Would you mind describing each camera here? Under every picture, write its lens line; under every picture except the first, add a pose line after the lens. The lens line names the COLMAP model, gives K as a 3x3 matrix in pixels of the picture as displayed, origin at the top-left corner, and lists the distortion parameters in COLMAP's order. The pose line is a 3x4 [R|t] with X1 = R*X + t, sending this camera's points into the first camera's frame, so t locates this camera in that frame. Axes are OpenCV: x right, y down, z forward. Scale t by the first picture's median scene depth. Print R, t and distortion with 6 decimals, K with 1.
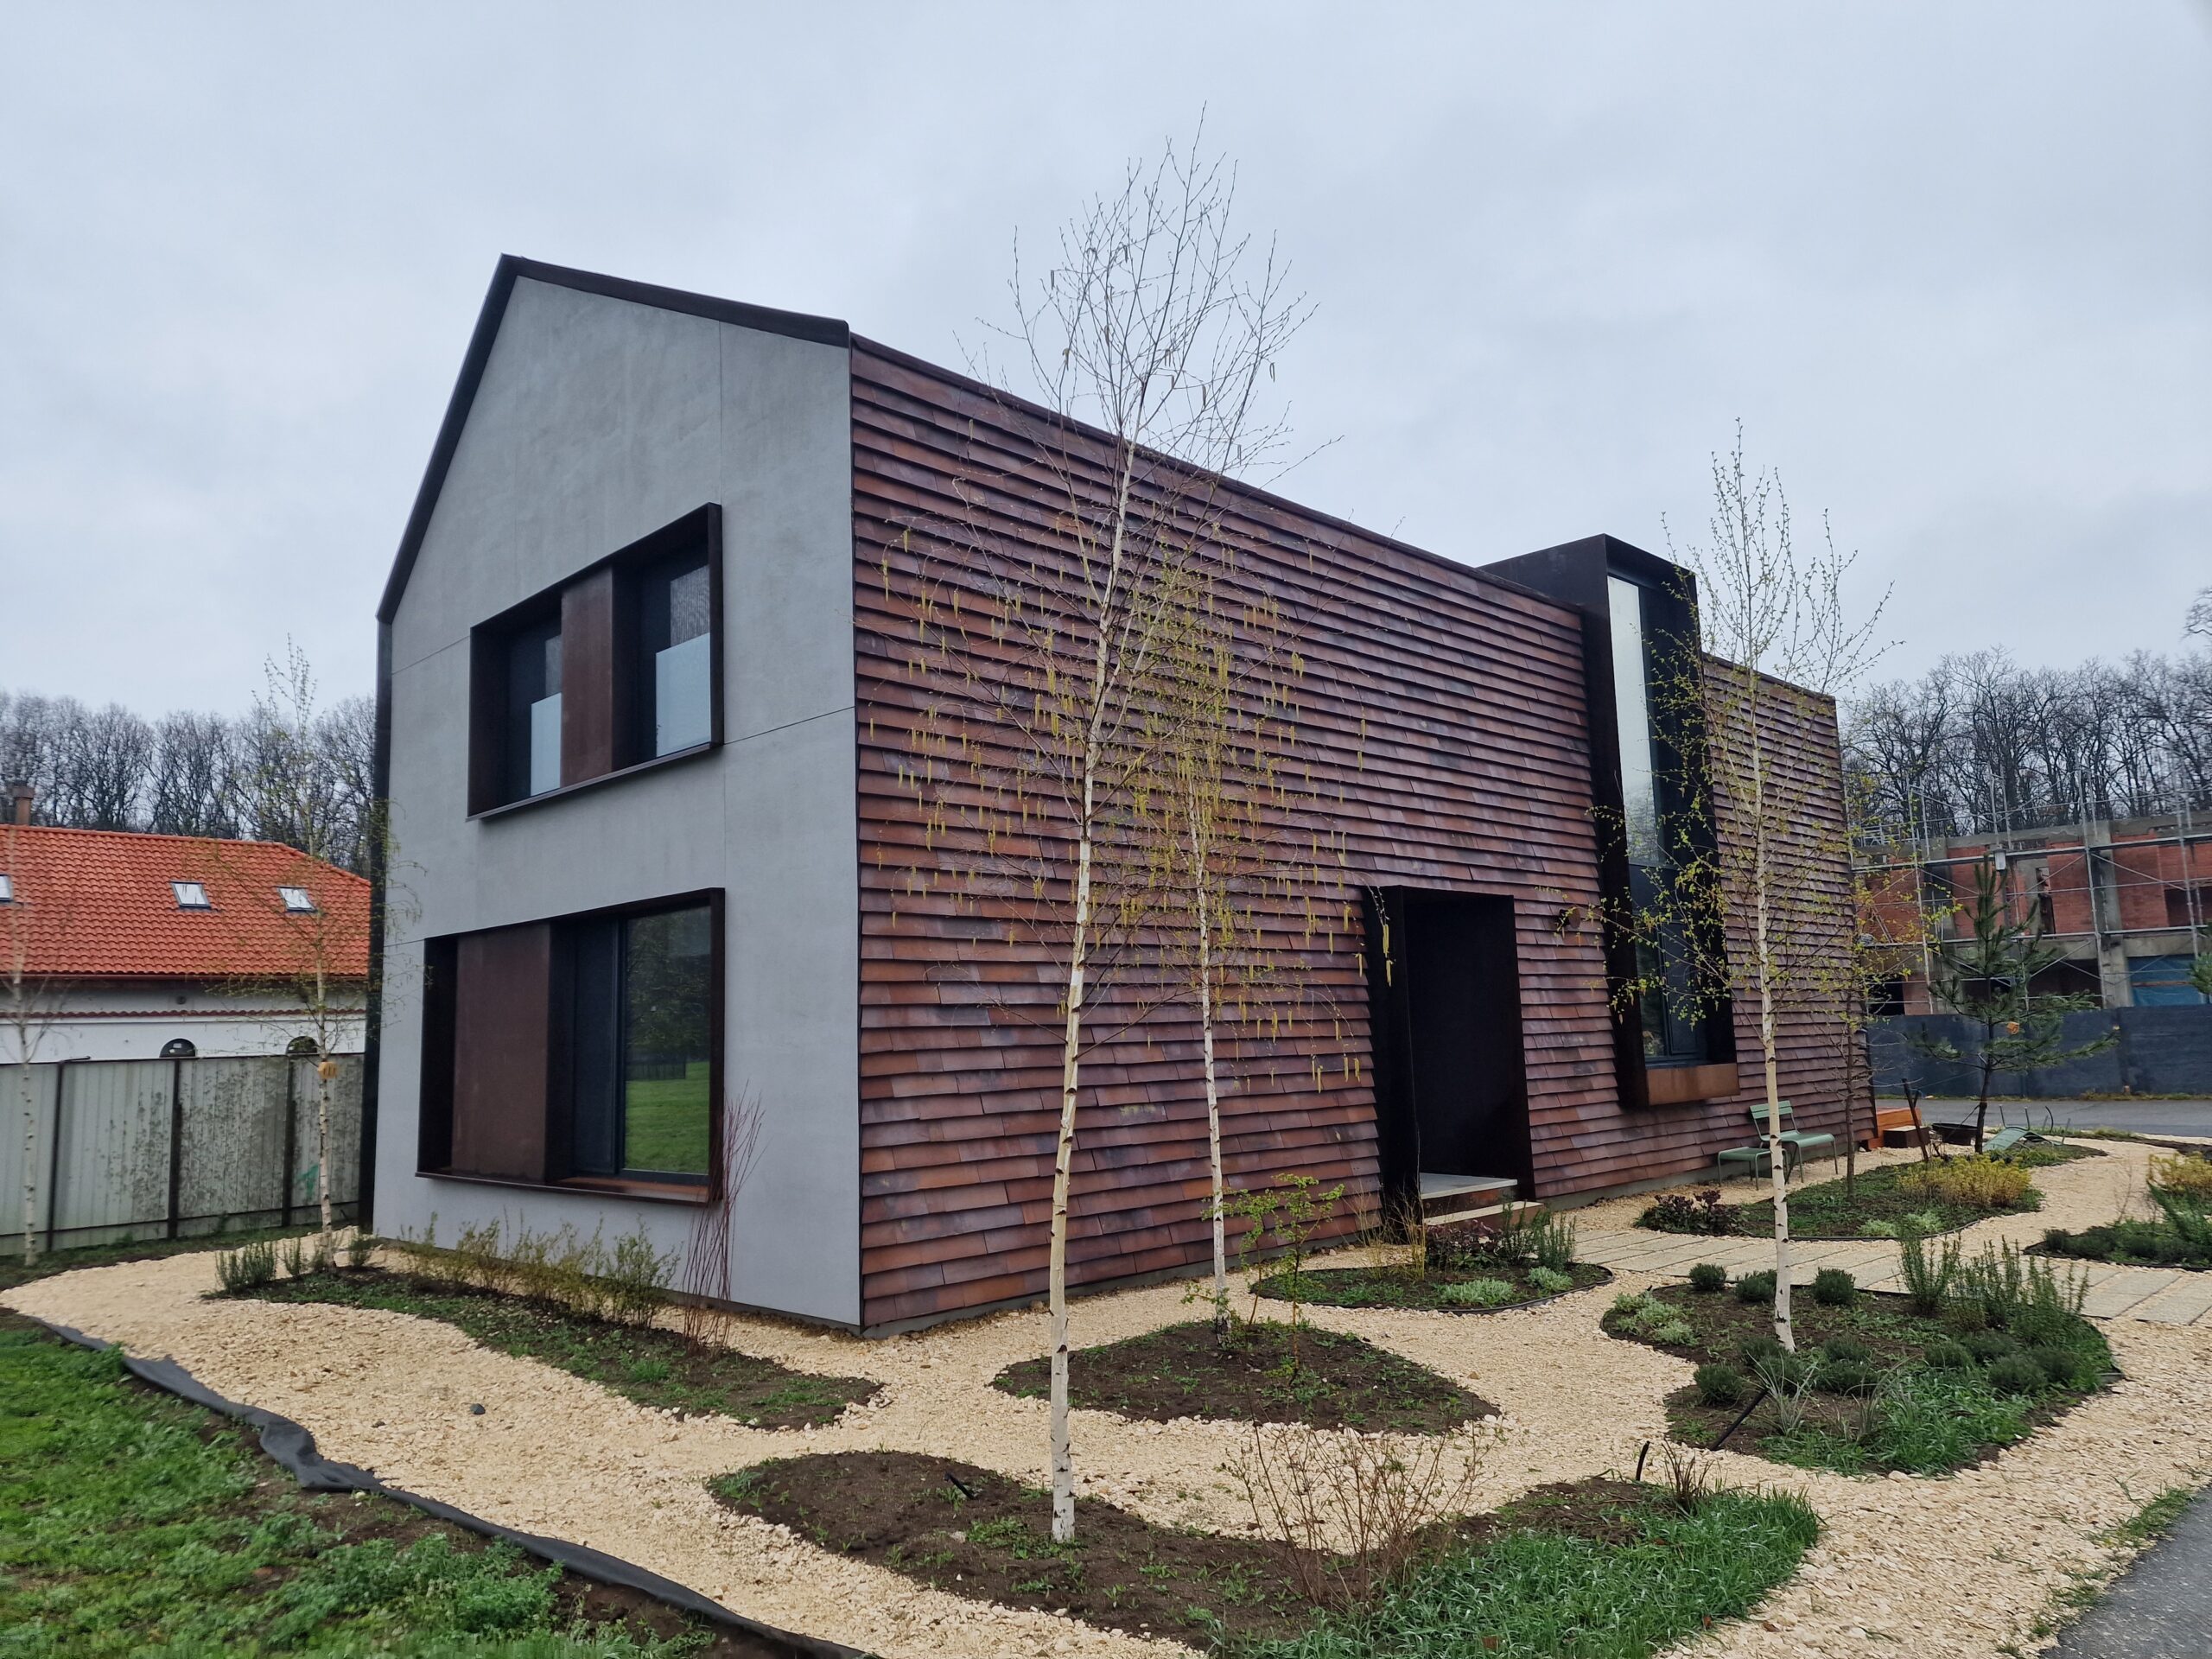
lens RADIAL K [[1490.2, 0, 1098.6], [0, 1490.2, 848.2], [0, 0, 1]] dist [0.063421, -0.052506]
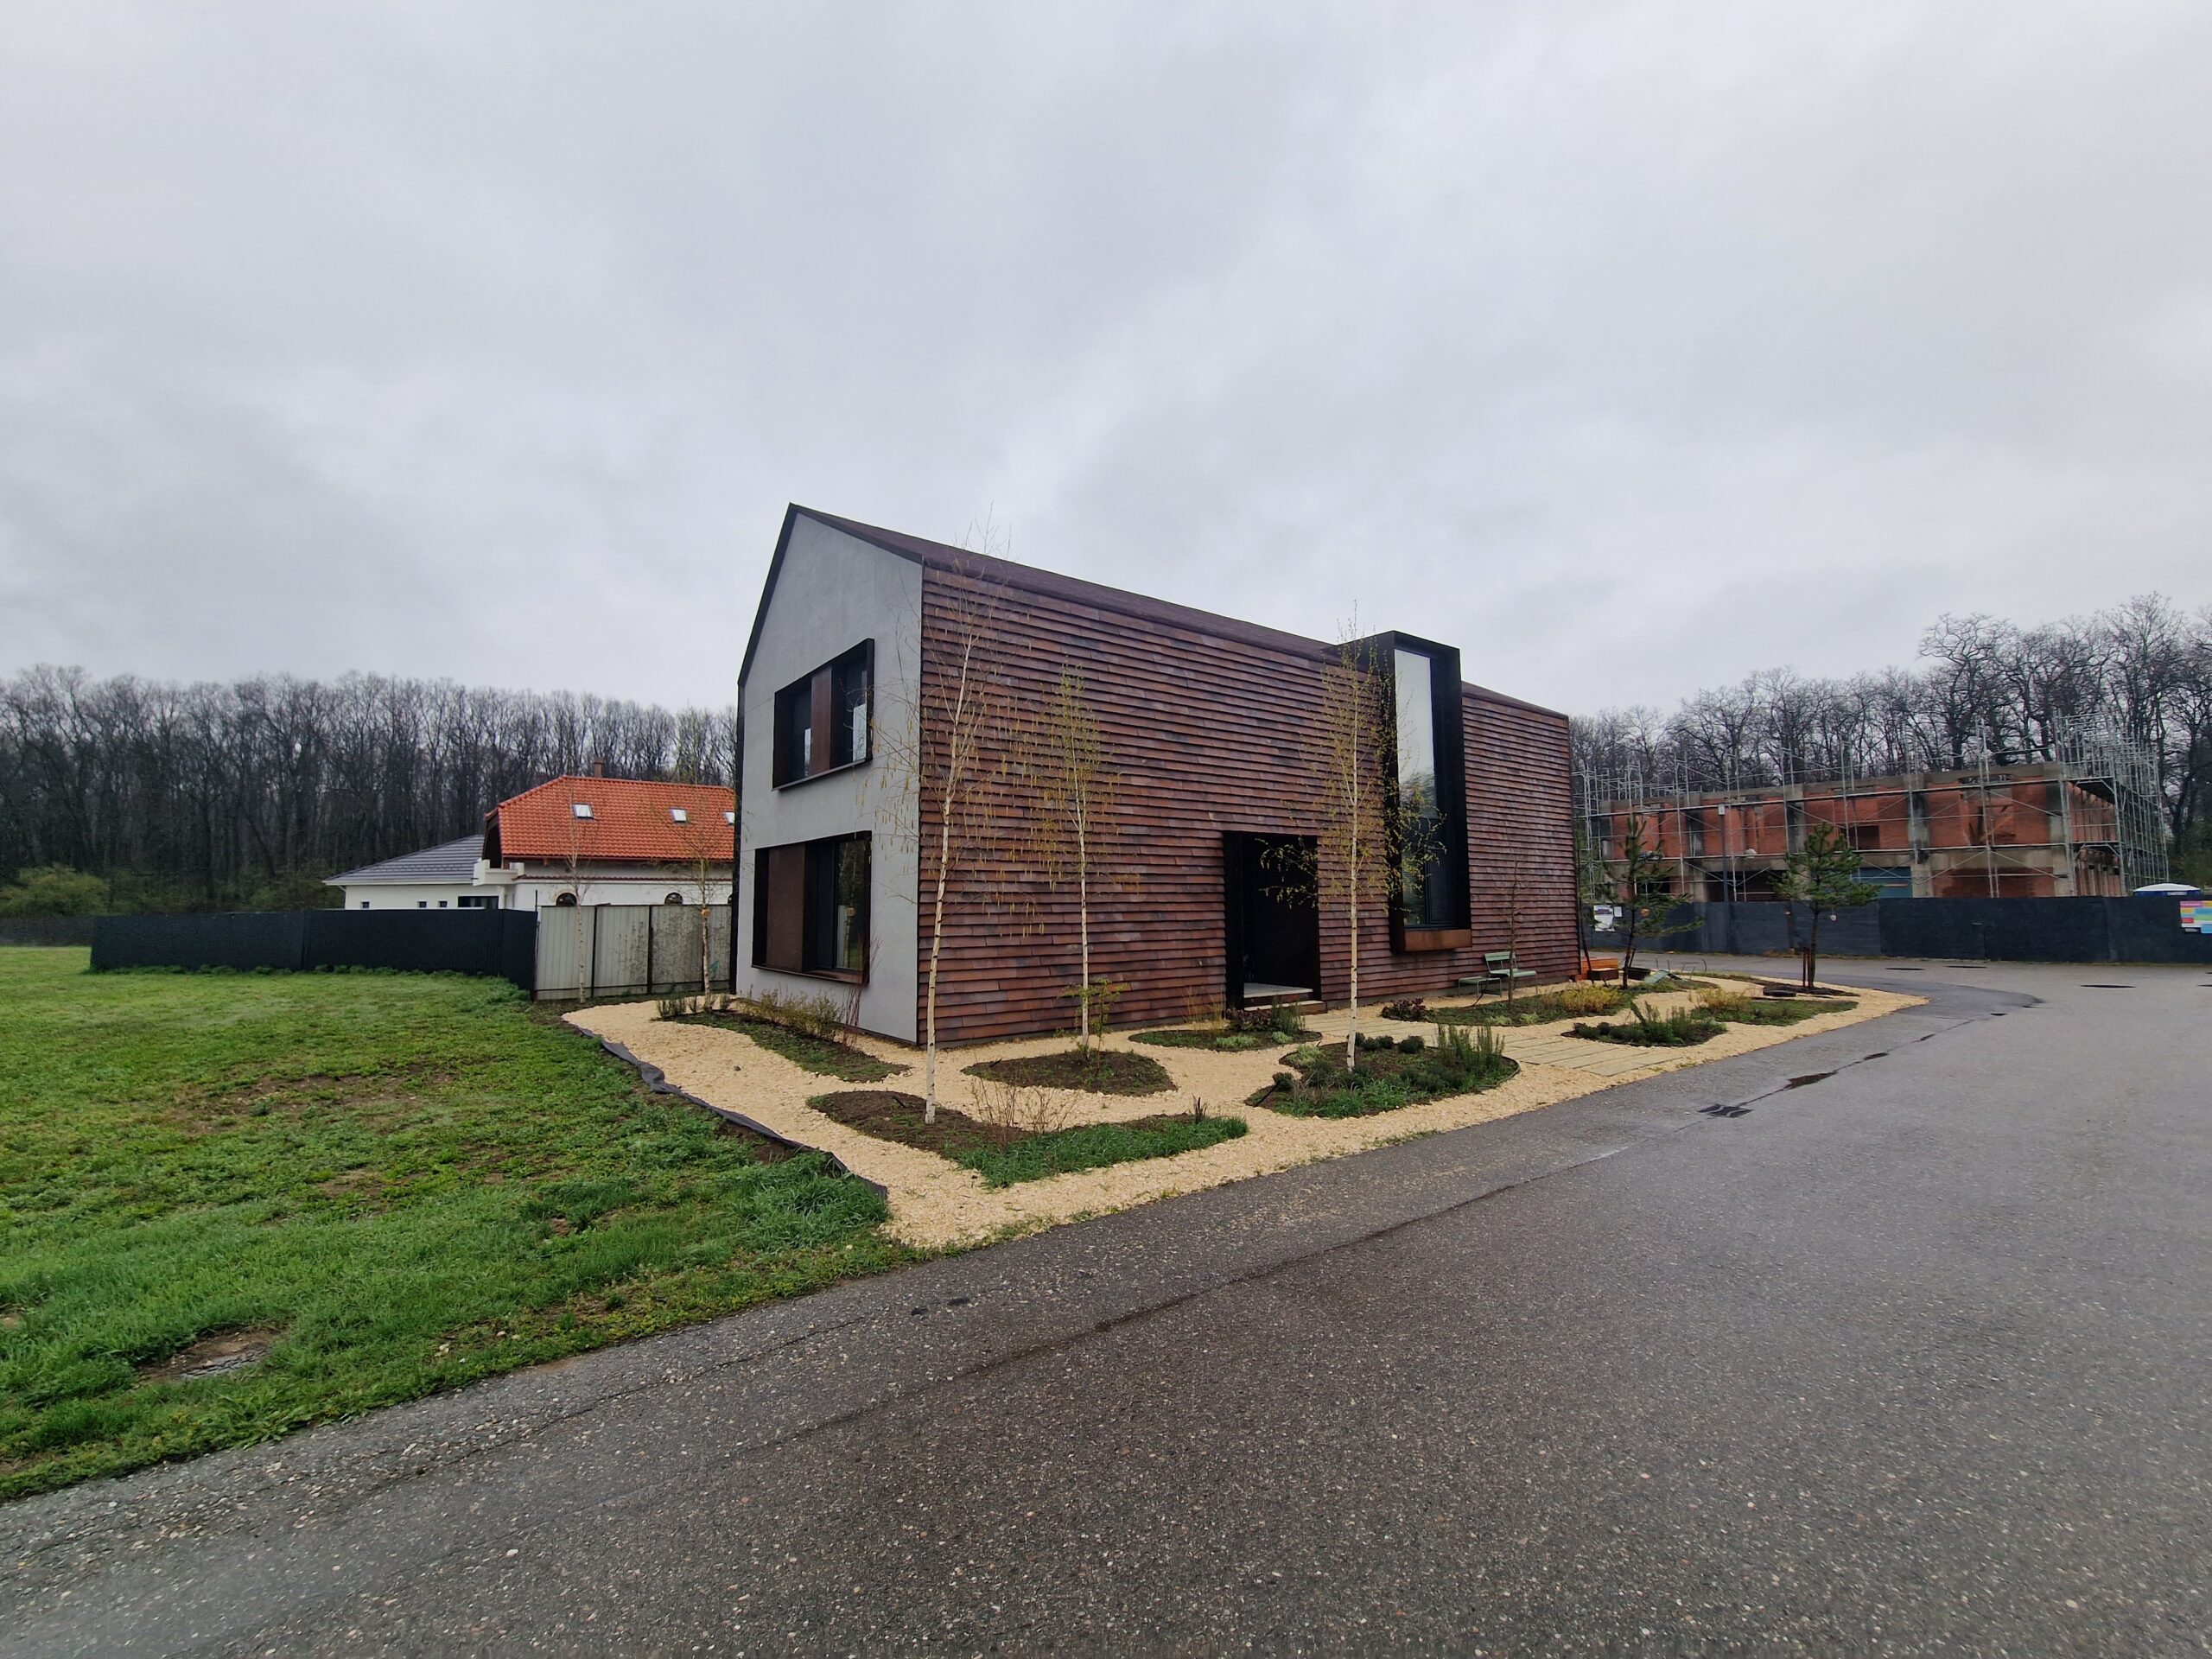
lens RADIAL K [[922.2, 0, 1108.2], [0, 922.2, 825.5], [0, 0, 1]] dist [-0.005738, 0.001788]
pose [[0.992091, 0.013574, -0.124786, 0.178996], [-0.008186, 0.999016, 0.043589, -0.030074], [0.125254, -0.042223, 0.991226, -0.157691]]
